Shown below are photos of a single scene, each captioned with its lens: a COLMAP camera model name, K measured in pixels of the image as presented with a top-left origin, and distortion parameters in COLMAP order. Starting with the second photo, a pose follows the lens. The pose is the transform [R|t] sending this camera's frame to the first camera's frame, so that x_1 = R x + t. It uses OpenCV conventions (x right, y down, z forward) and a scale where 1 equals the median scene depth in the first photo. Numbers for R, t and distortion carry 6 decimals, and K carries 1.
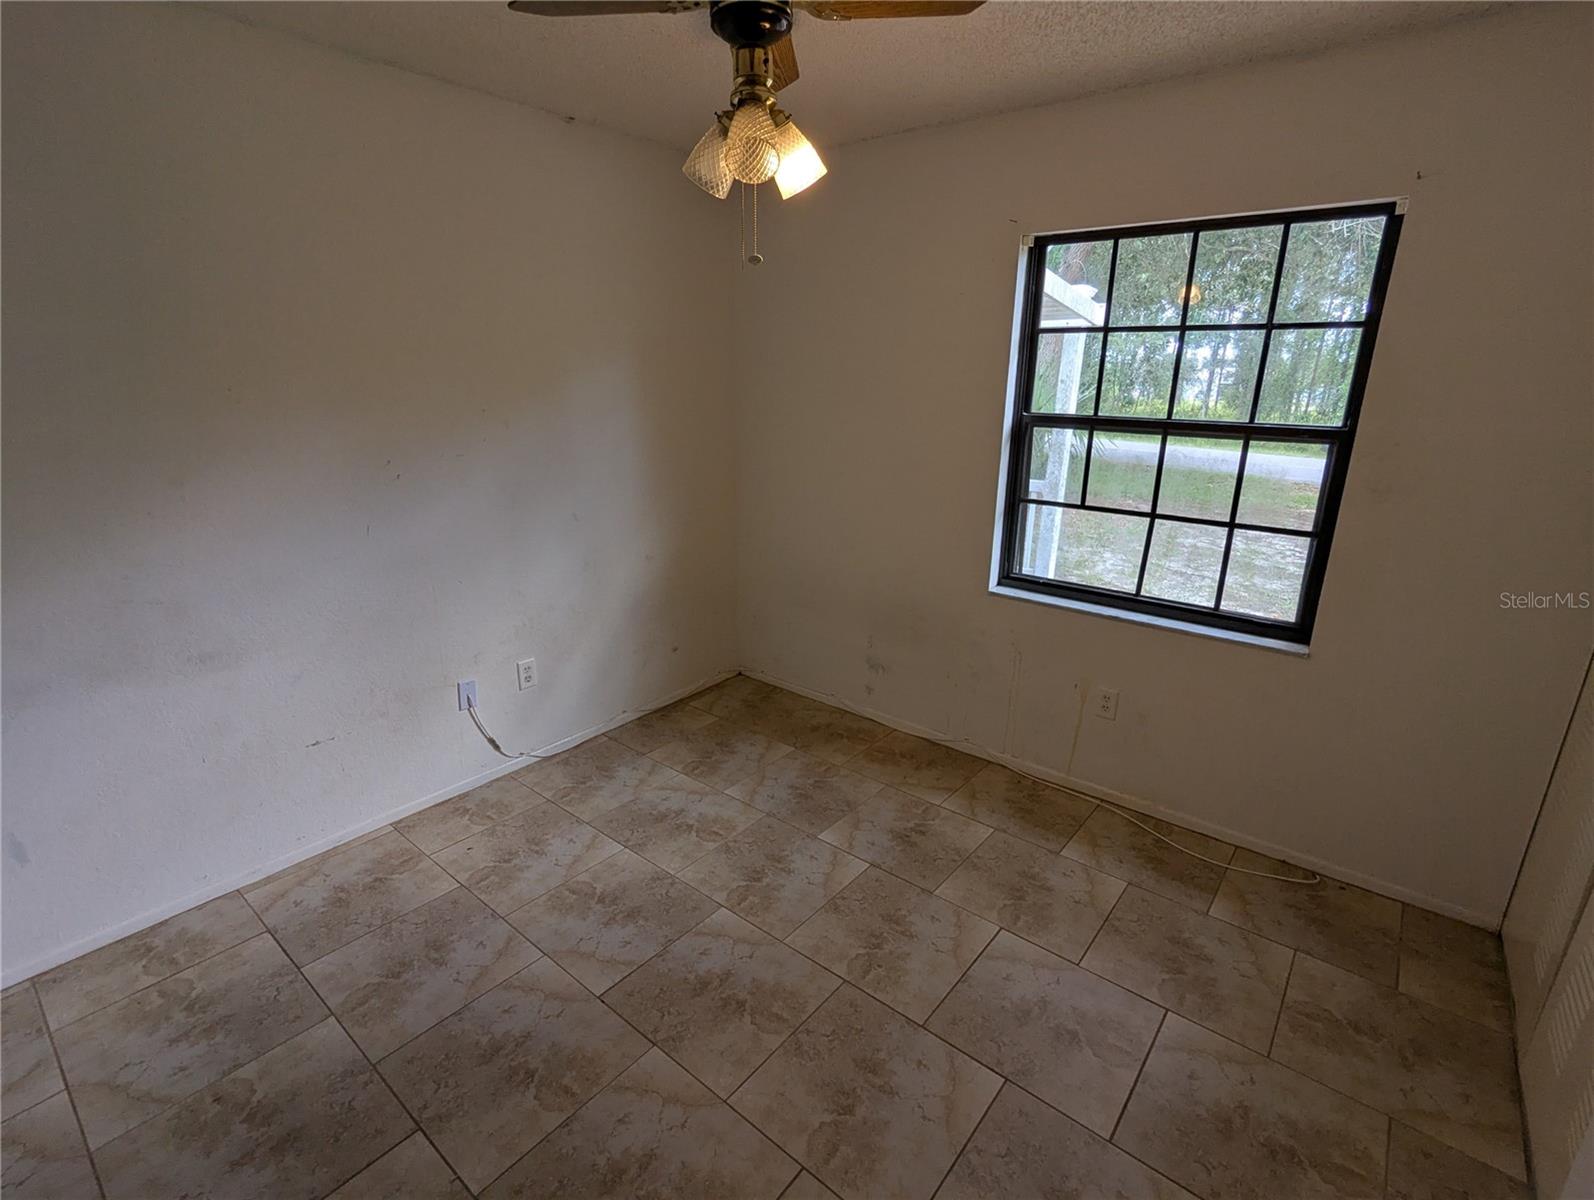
lens RADIAL K [[758.9, 0, 798.1], [0, 758.9, 599.4], [0, 0, 1]] dist [-0.003530, 0.001722]
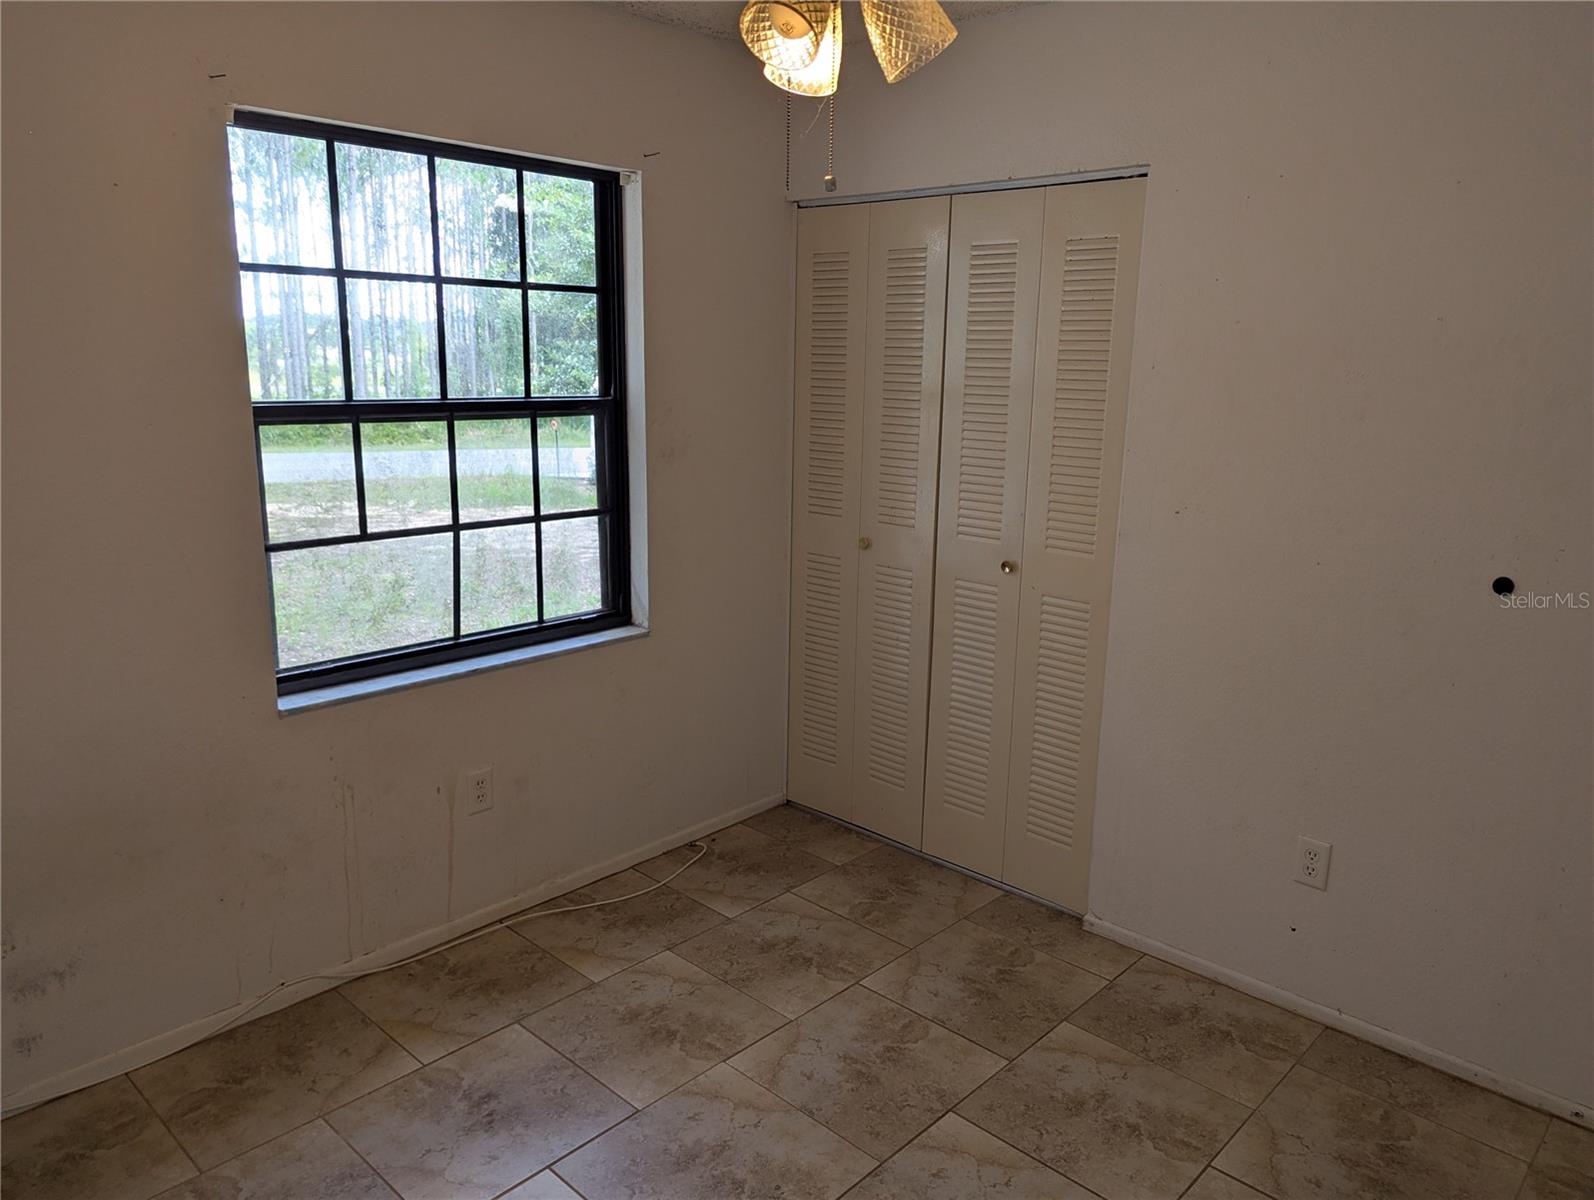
lens RADIAL K [[1123.4, 0, 810.2], [0, 1123.4, 601.9], [0, 0, 1]] dist [0.040594, -0.003482]
pose [[0.067346, -0.231408, 0.970523, -0.707296], [0.272265, 0.940075, 0.205256, -0.205966], [-0.959863, 0.250416, 0.126315, 0.644362]]
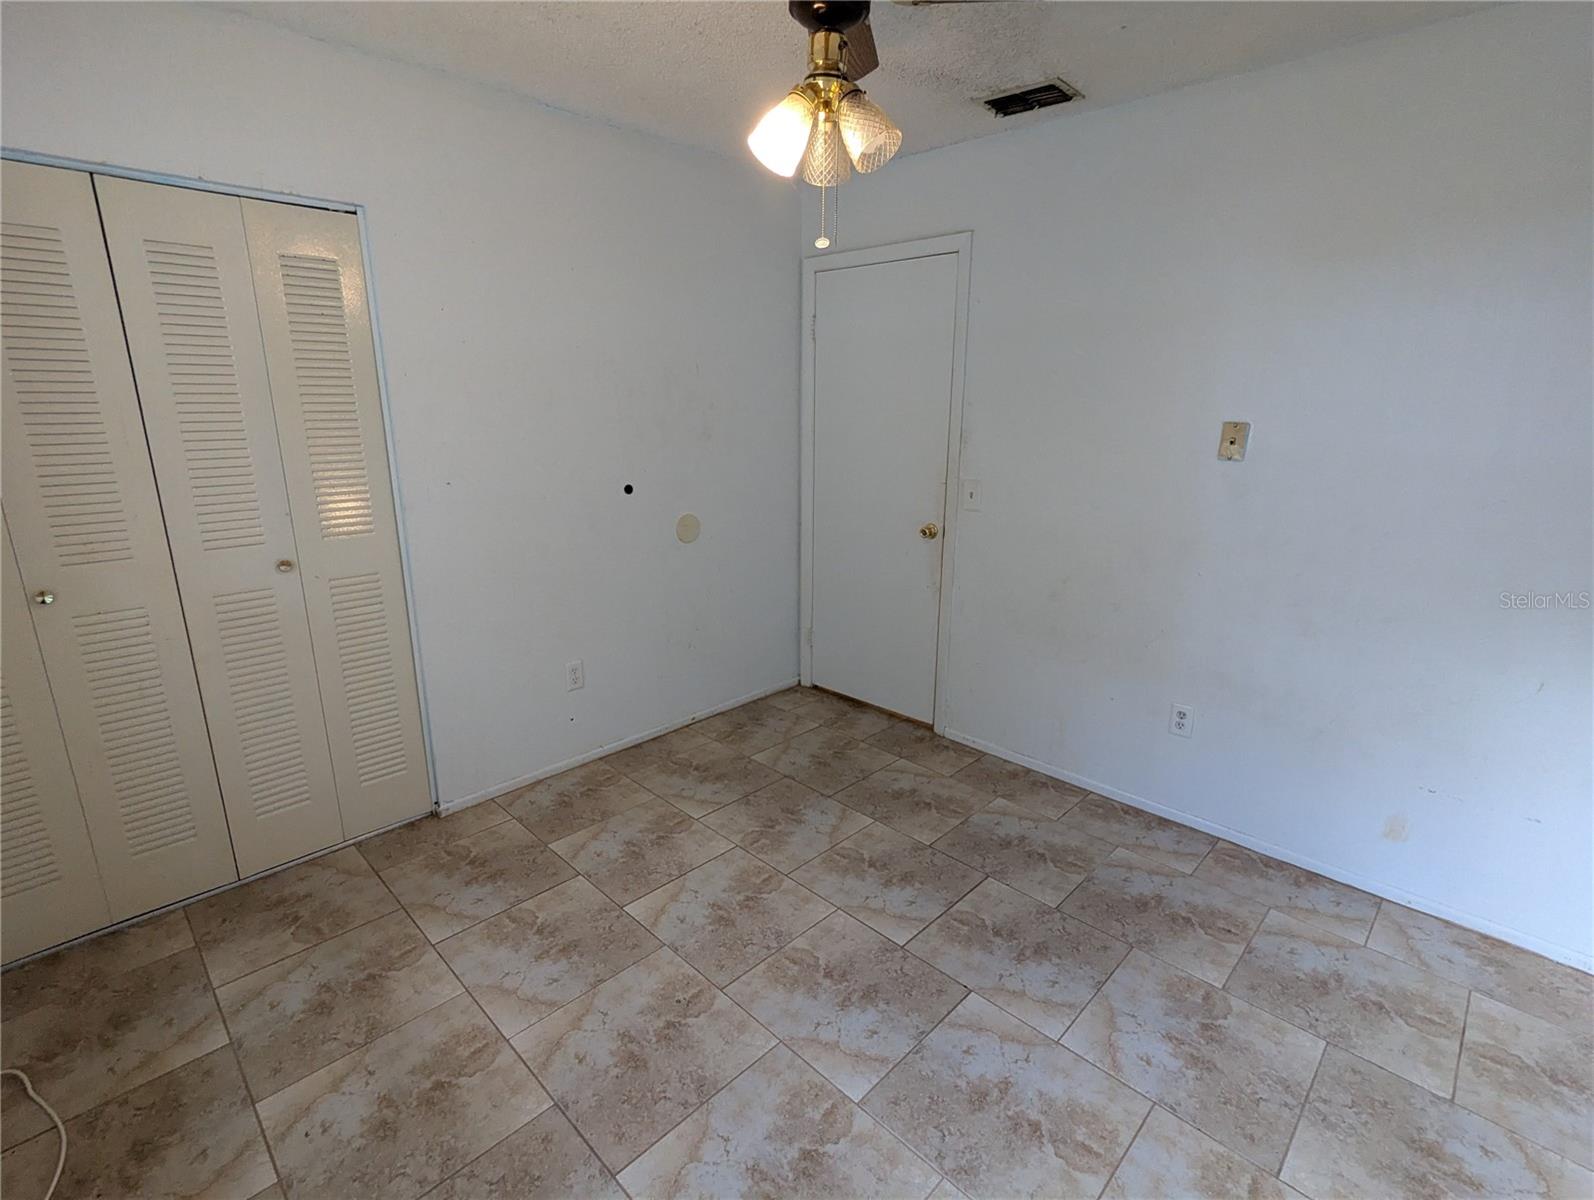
lens RADIAL K [[758.9, 0, 798.1], [0, 758.9, 599.4], [0, 0, 1]] dist [-0.003530, 0.001722]
pose [[-0.995098, -0.046674, 0.087185, -0.085646], [0.006660, 0.847985, 0.529978, -0.380271], [-0.098668, 0.527960, -0.843518, 1.373002]]
